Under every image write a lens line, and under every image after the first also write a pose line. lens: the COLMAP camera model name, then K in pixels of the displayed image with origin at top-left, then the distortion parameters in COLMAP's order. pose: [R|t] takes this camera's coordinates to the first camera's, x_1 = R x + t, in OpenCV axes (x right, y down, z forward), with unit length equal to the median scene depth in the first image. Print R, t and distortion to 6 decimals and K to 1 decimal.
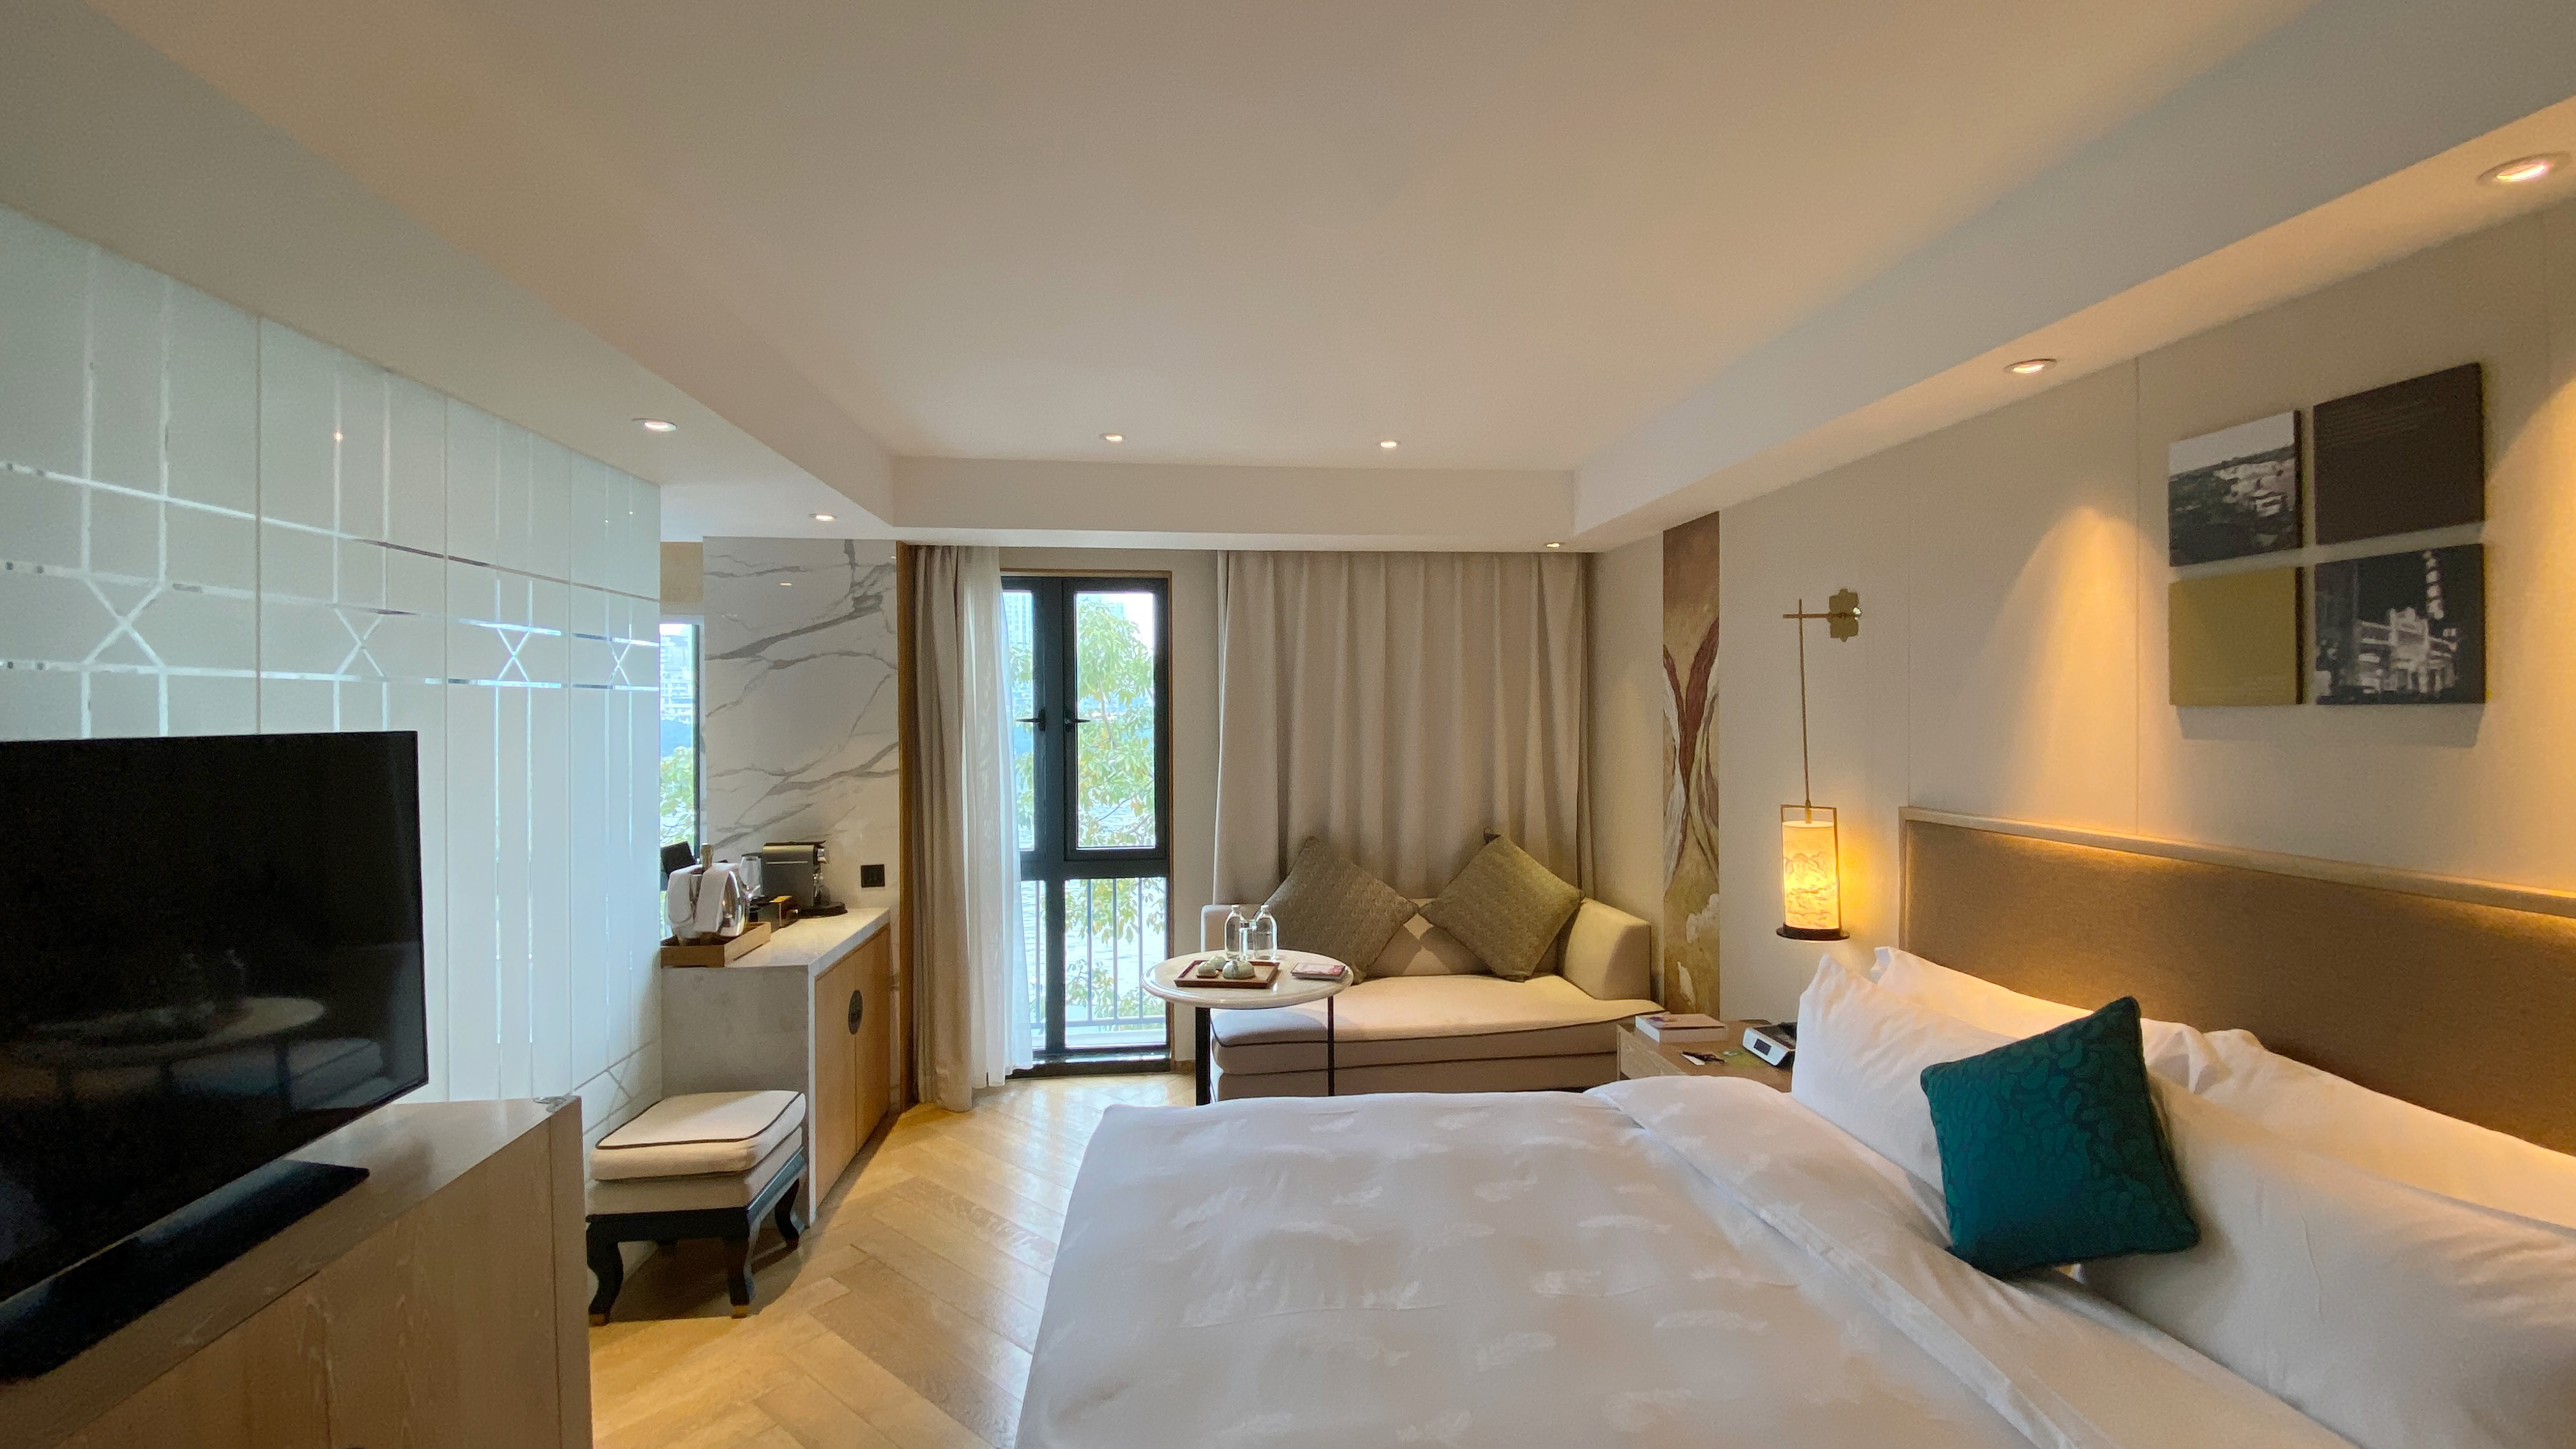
lens RADIAL K [[1064.6, 0, 1288.0], [0, 1064.6, 724.5], [0, 0, 1]] dist [0.012507, -0.000106]
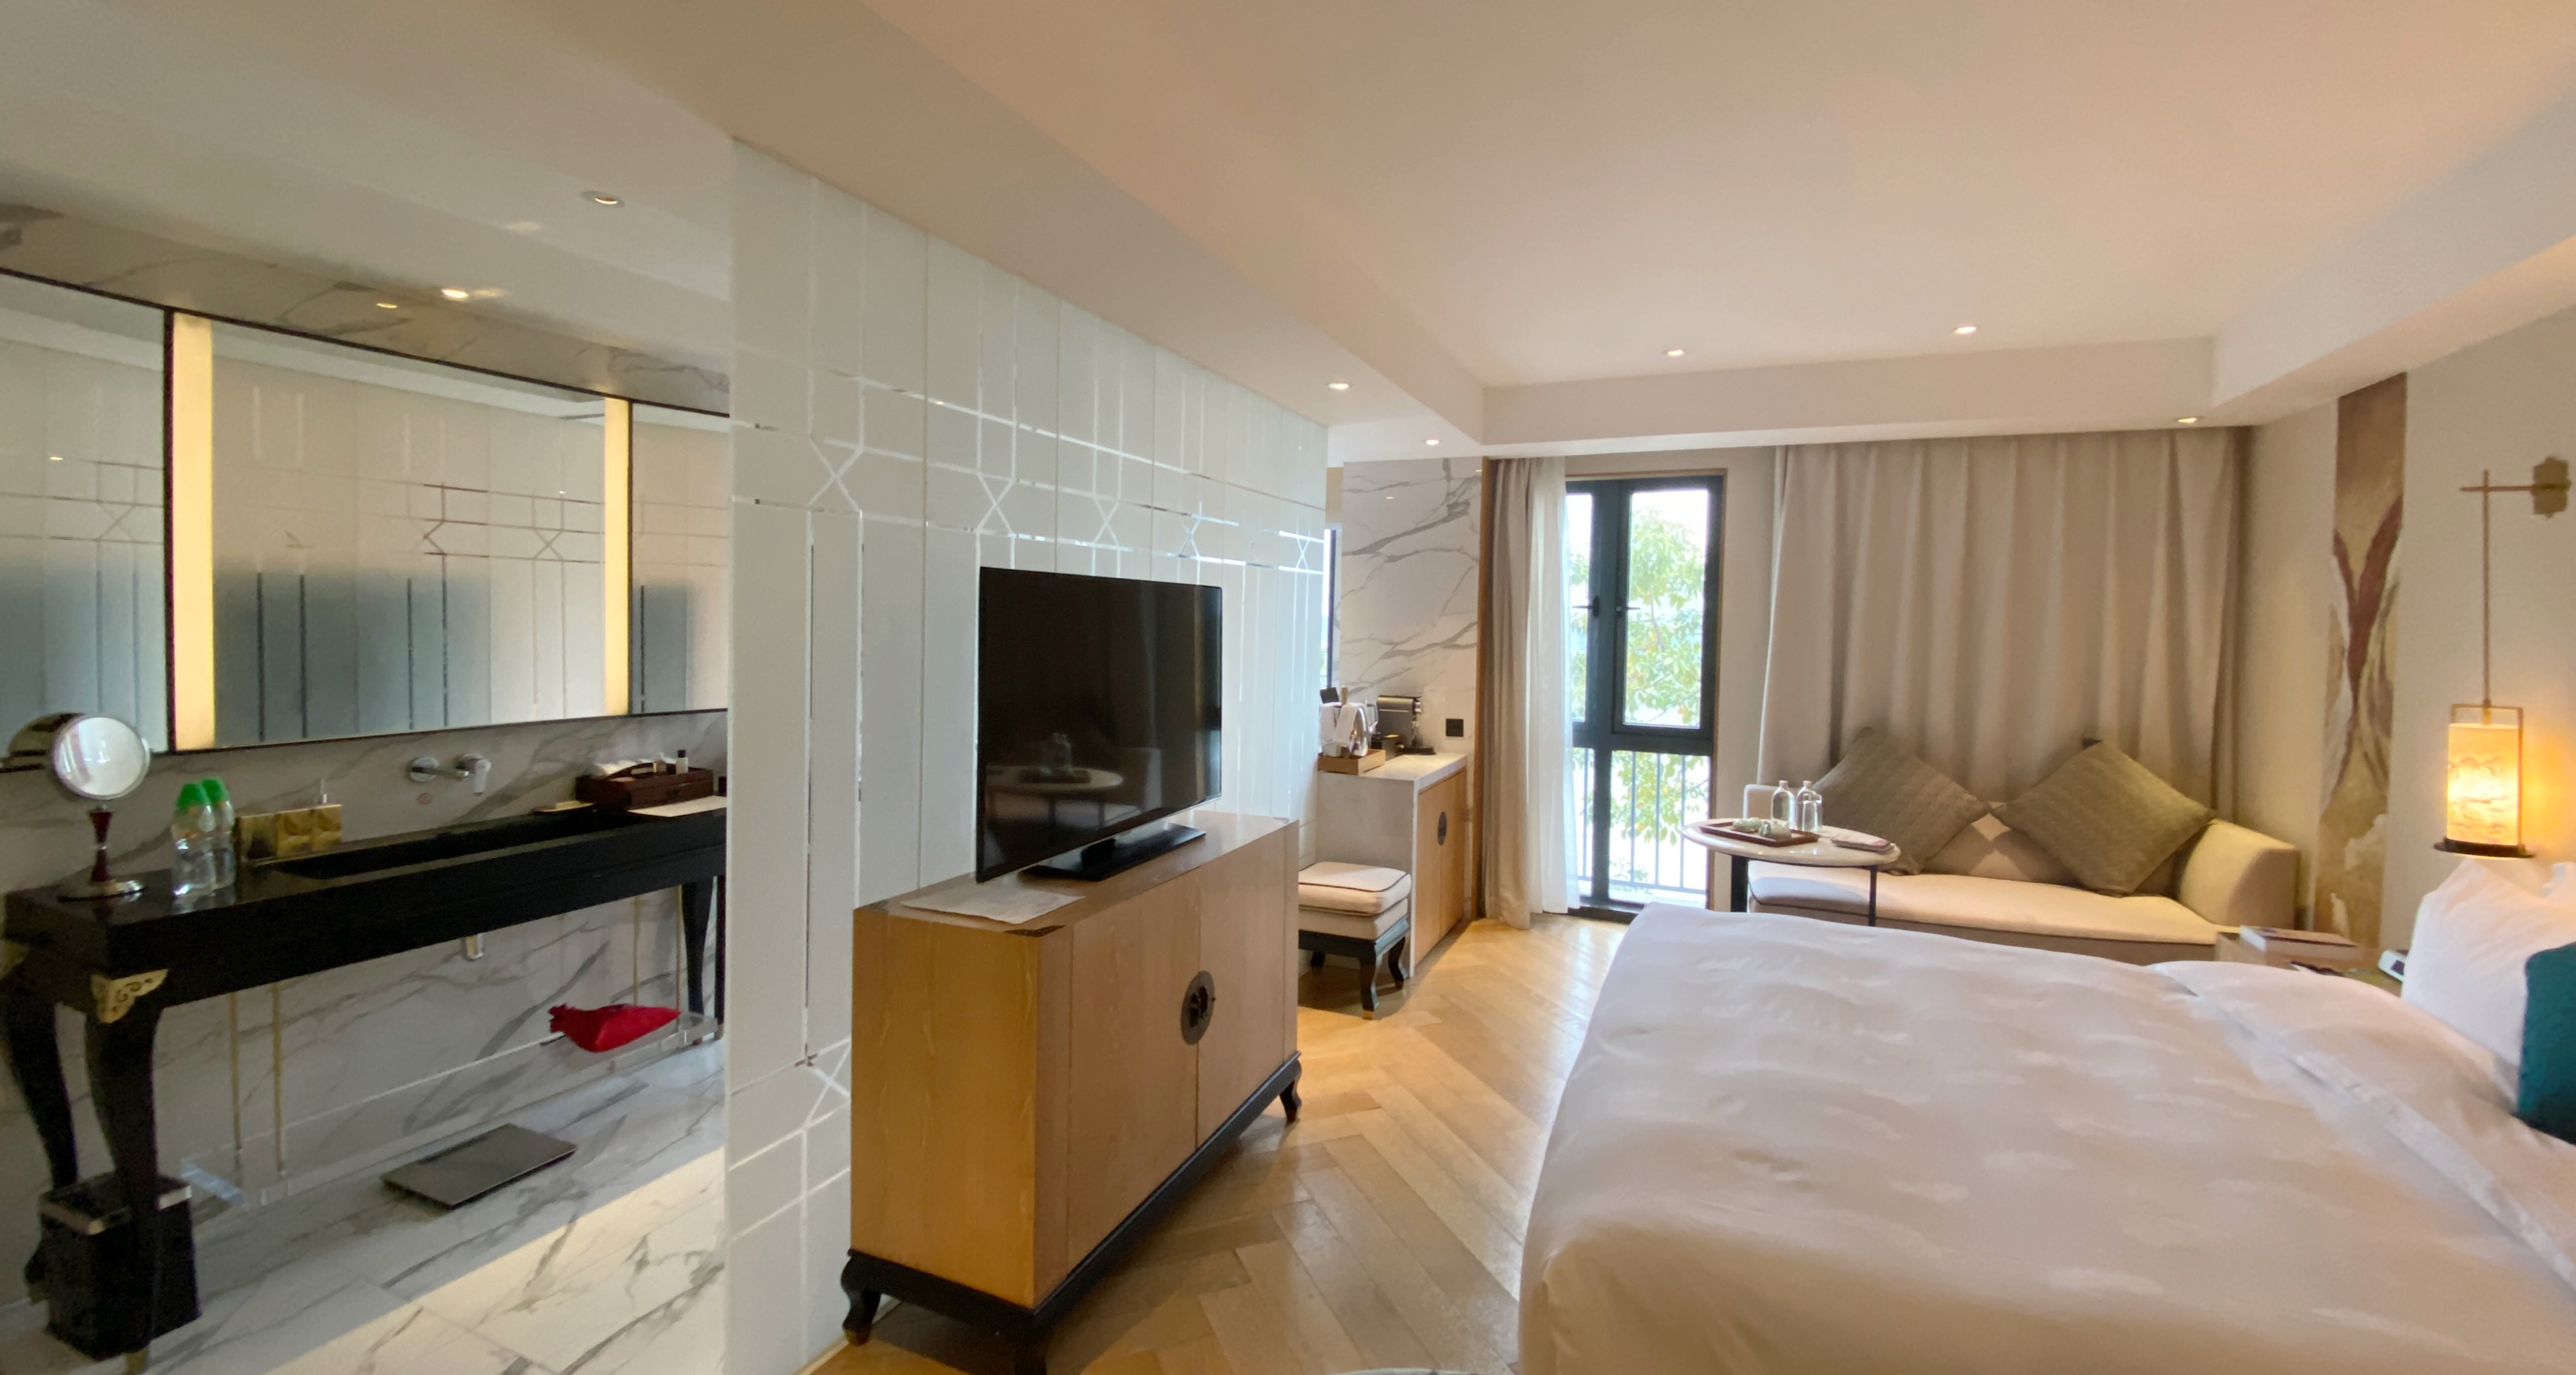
lens RADIAL K [[1097.2, 0, 1245.5], [0, 1097.2, 655.4], [0, 0, 1]] dist [0.000194, -0.015465]
pose [[0.864173, 0.035486, -0.501942, 0.036599], [-0.027693, 0.999352, 0.022973, 0.035617], [0.502432, -0.005952, 0.864596, -0.221071]]
